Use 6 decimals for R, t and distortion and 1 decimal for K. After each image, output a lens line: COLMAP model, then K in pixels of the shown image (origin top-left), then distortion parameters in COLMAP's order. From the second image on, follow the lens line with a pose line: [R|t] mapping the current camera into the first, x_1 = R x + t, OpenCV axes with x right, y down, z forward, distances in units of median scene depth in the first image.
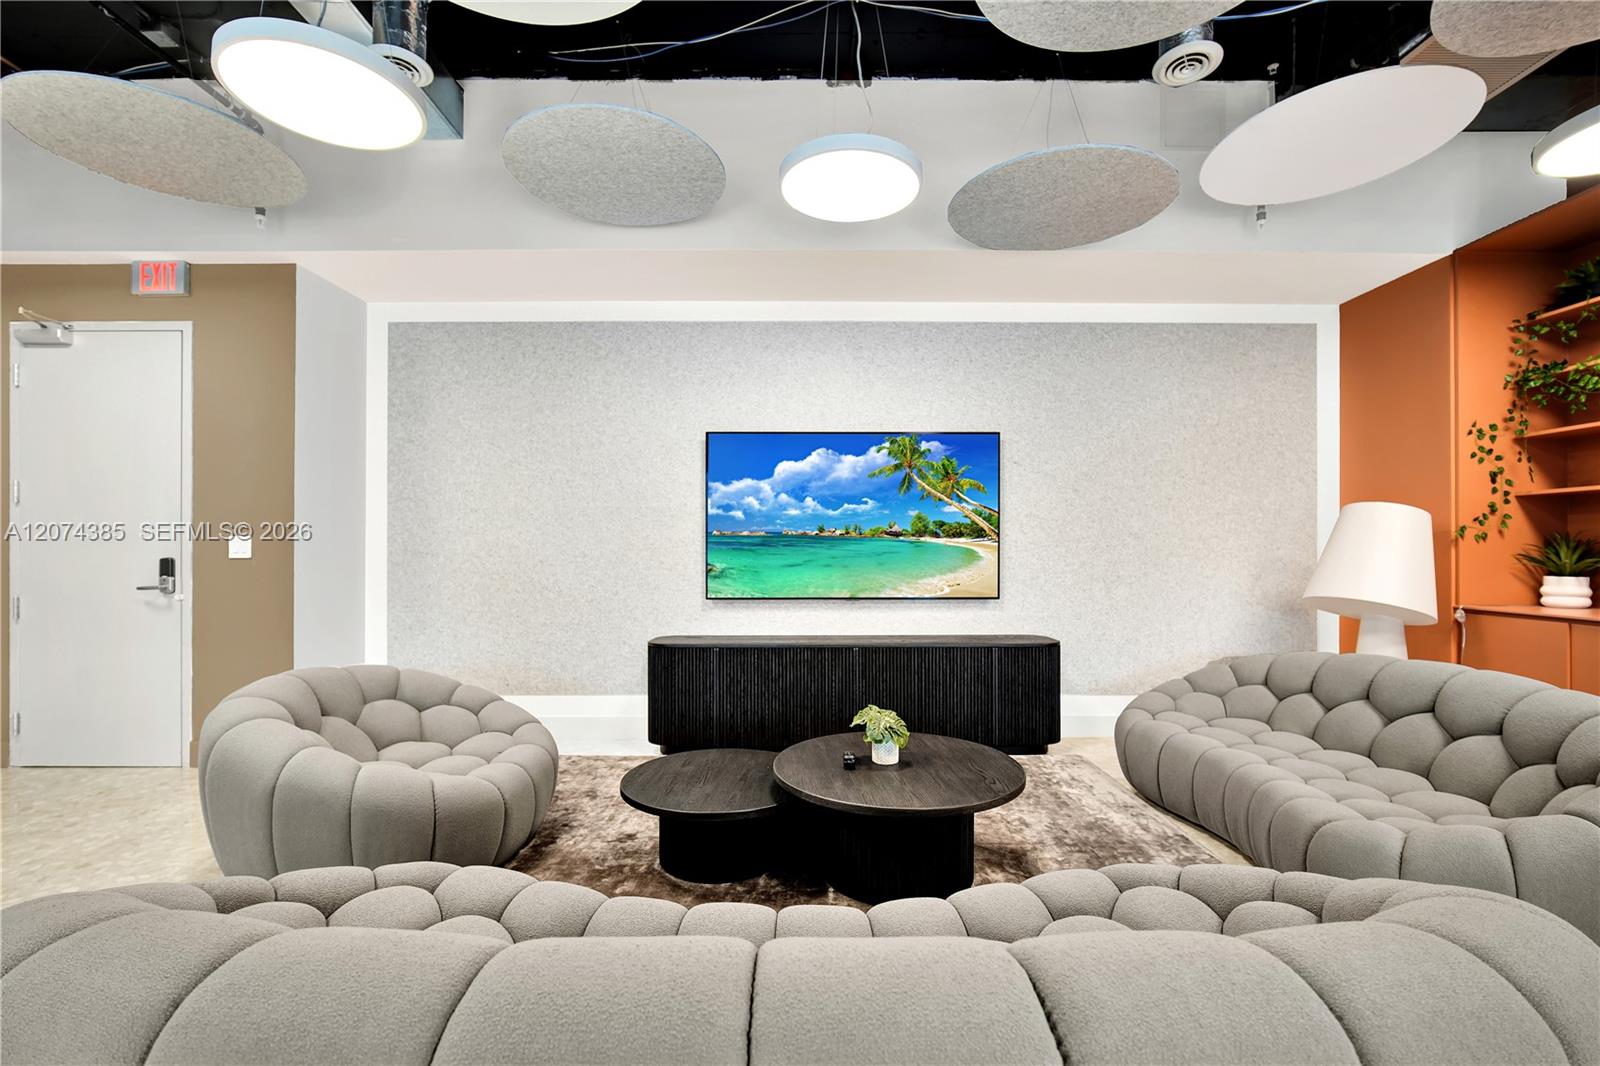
lens RADIAL K [[705.0, 0, 791.5], [0, 705.0, 553.7], [0, 0, 1]] dist [-0.009448, 0.002132]
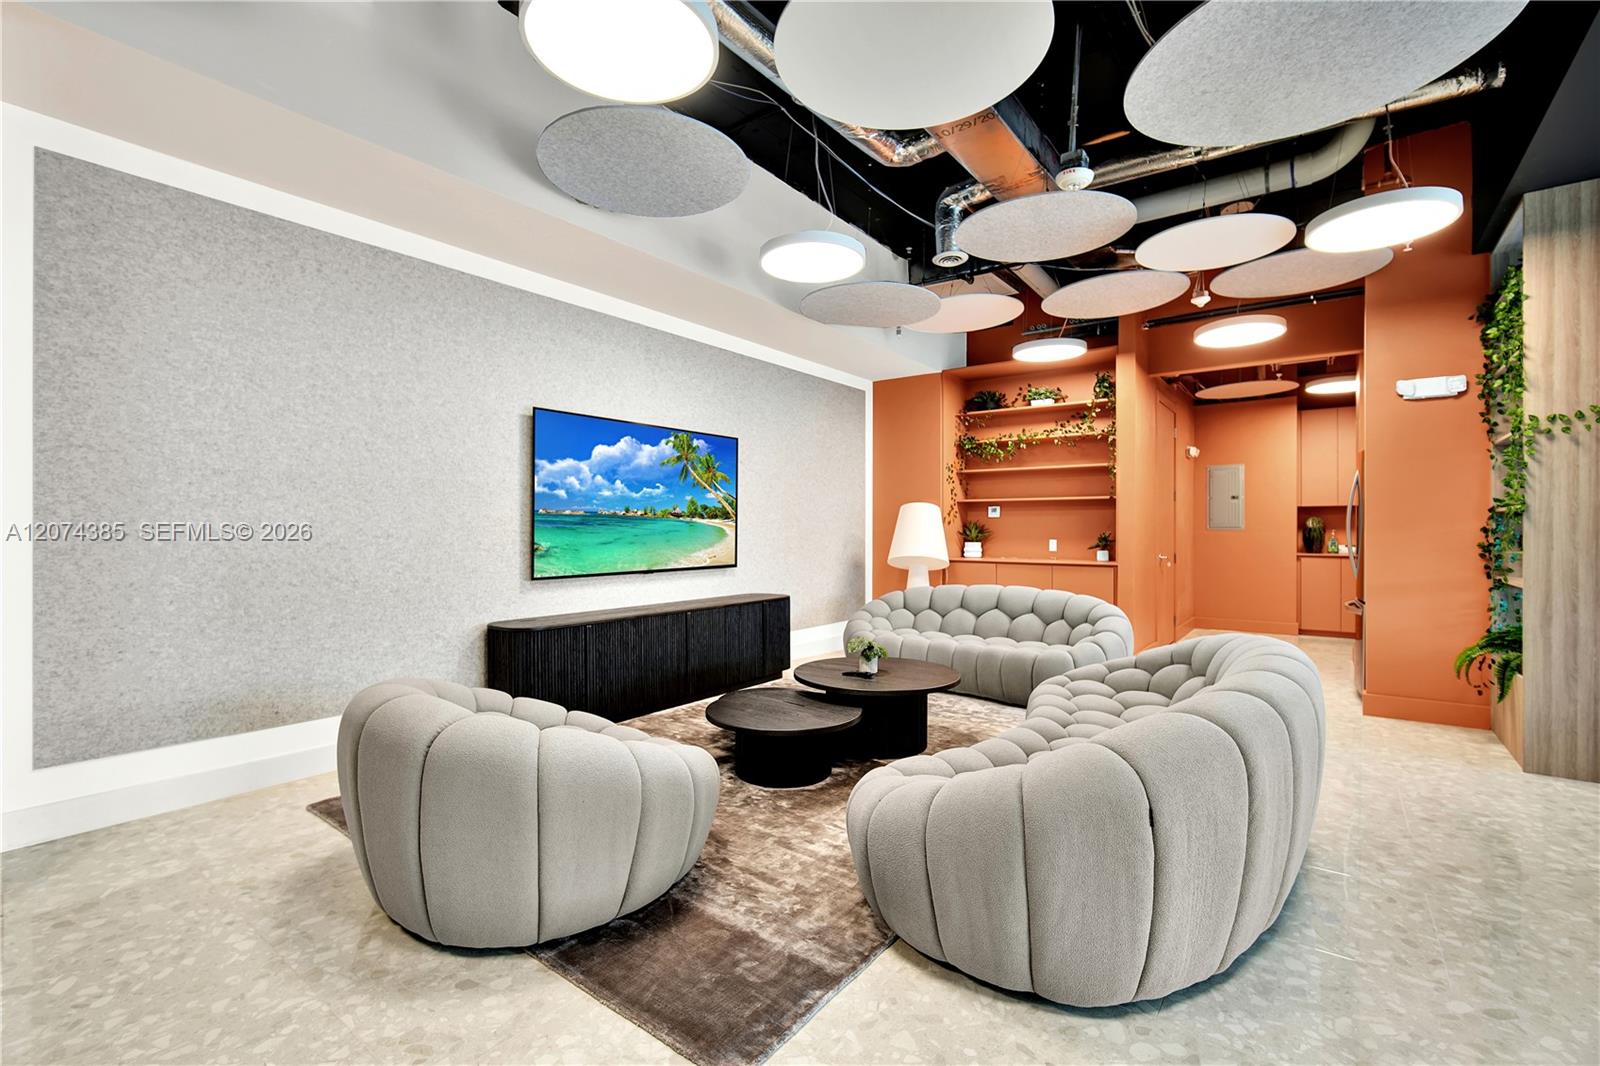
lens RADIAL K [[705.0, 0, 795.8], [0, 705.0, 533.1], [0, 0, 1]] dist [-0.009448, 0.002132]
pose [[0.607619, -0.004891, 0.794214, -0.667142], [0.000302, 0.999982, 0.005927, -0.005291], [-0.794229, -0.003361, 0.607609, 0.127850]]
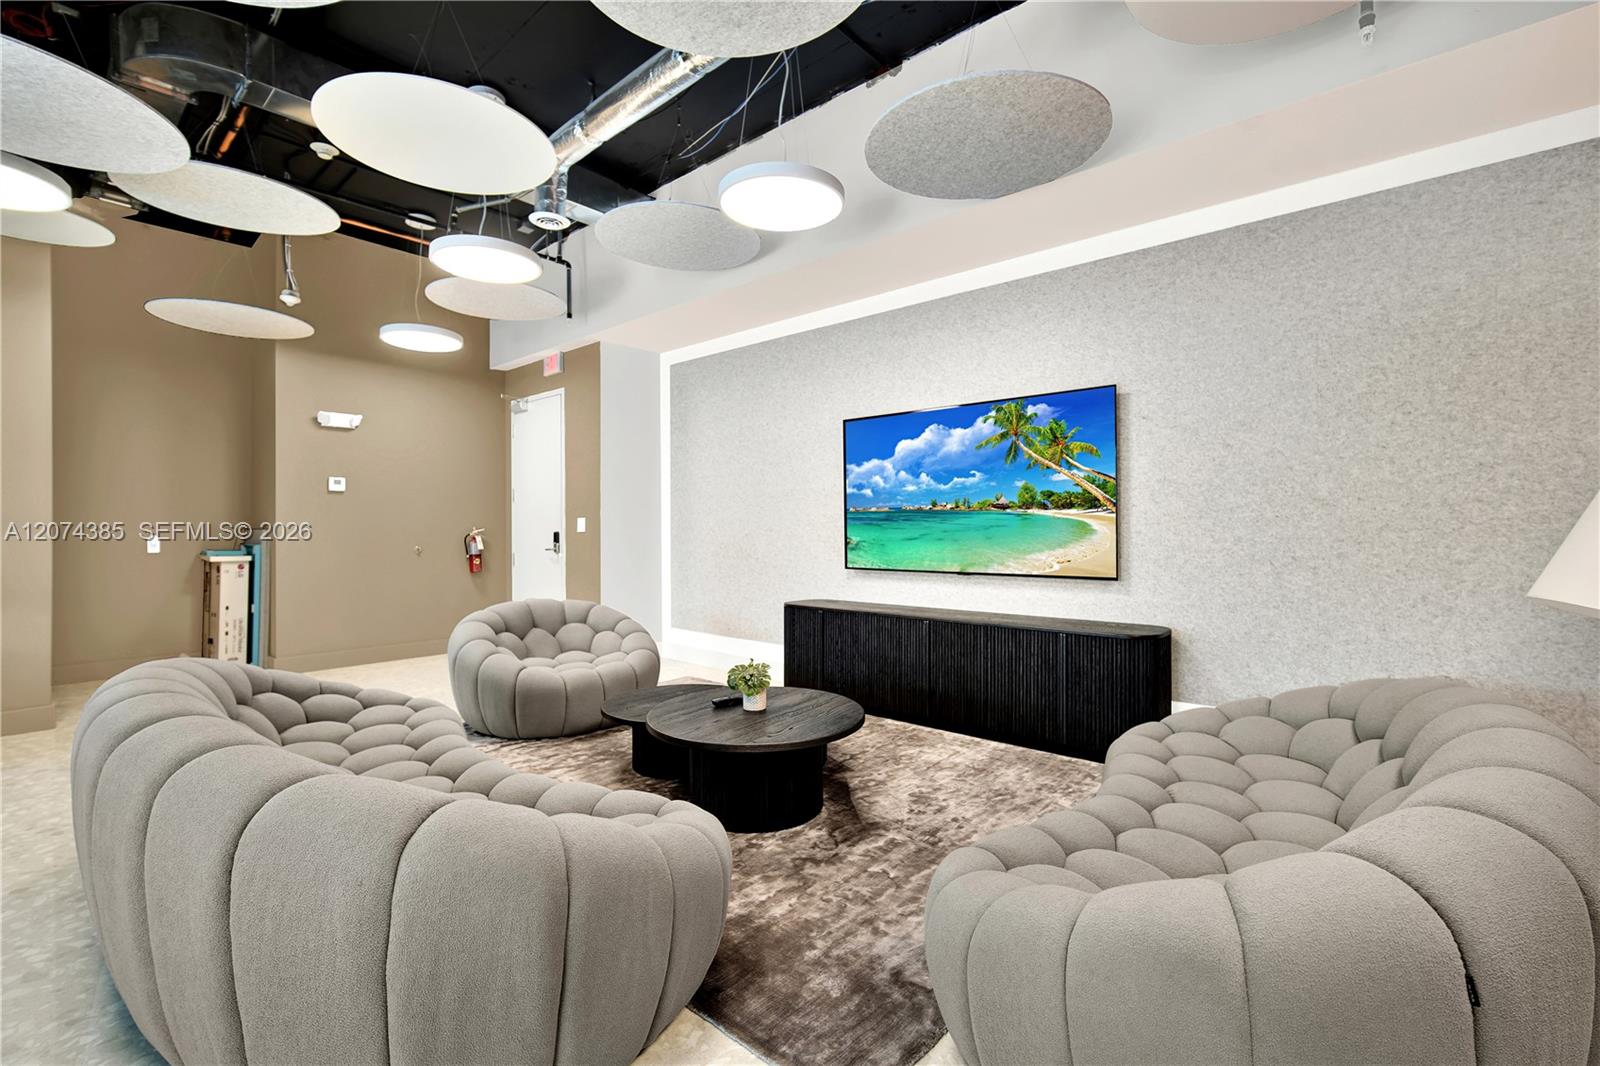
lens RADIAL K [[705.0, 0, 808.9], [0, 705.0, 528.8], [0, 0, 1]] dist [-0.009448, 0.002132]
pose [[0.753978, -0.002275, -0.656896, 0.573643], [0.003913, 0.999992, 0.001027, -0.000286], [0.656888, -0.003345, 0.753980, 0.114389]]
